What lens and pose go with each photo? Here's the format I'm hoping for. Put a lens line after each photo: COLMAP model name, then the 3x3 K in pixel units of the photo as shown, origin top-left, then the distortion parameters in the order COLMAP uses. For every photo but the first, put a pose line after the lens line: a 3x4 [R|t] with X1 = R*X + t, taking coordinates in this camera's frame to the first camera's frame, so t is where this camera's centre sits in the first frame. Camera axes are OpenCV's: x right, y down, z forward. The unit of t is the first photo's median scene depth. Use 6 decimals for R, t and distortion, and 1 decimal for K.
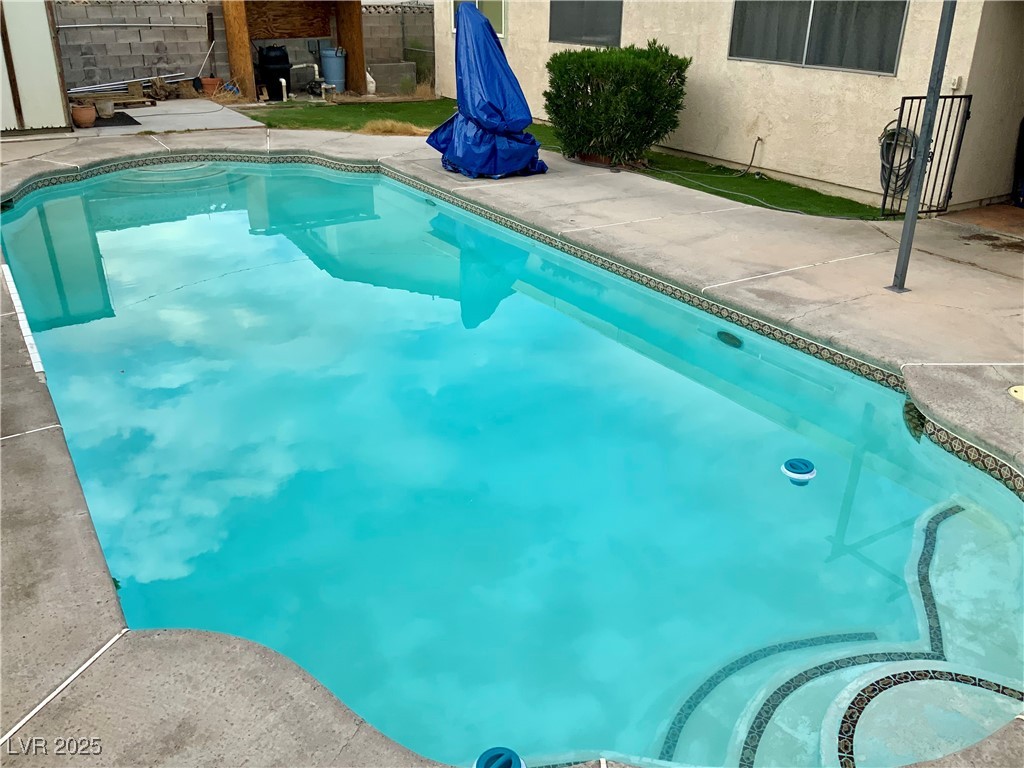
lens RADIAL K [[841.6, 0, 512.0], [0, 841.6, 384.0], [0, 0, 1]] dist [0.085807, -0.155134]
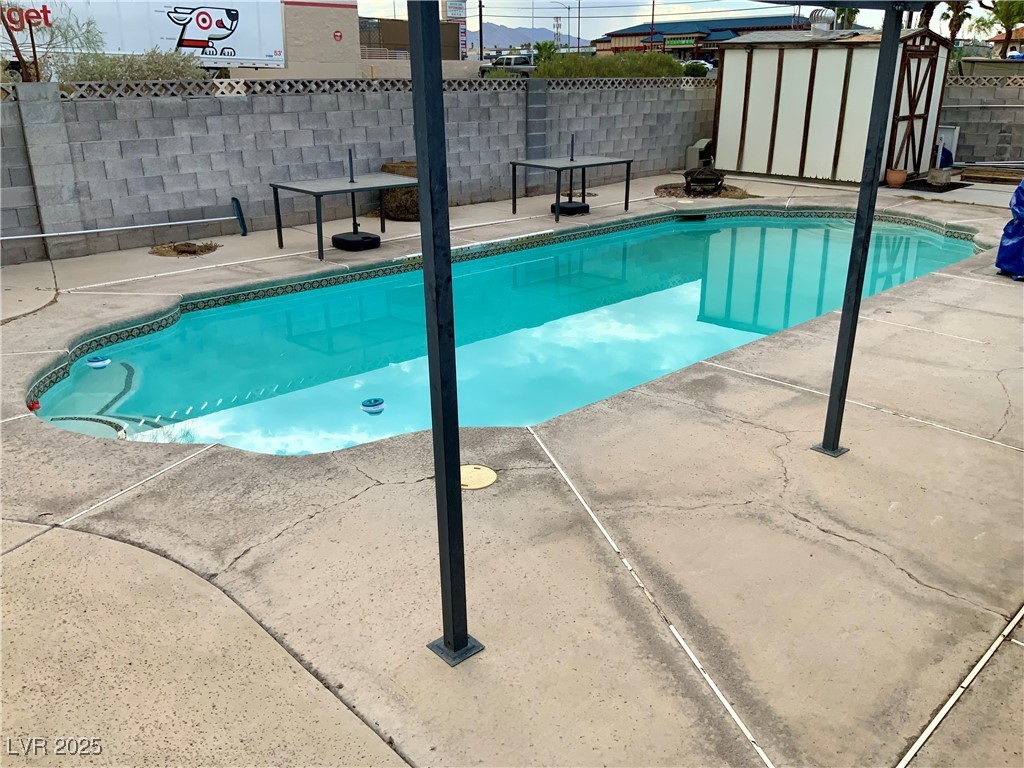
lens RADIAL K [[841.6, 0, 512.0], [0, 841.6, 384.0], [0, 0, 1]] dist [0.085807, -0.155134]
pose [[0.206647, 0.320248, -0.924521, 0.949109], [-0.411527, 0.885718, 0.214823, -0.186712], [0.887661, 0.336073, 0.314822, 0.499620]]
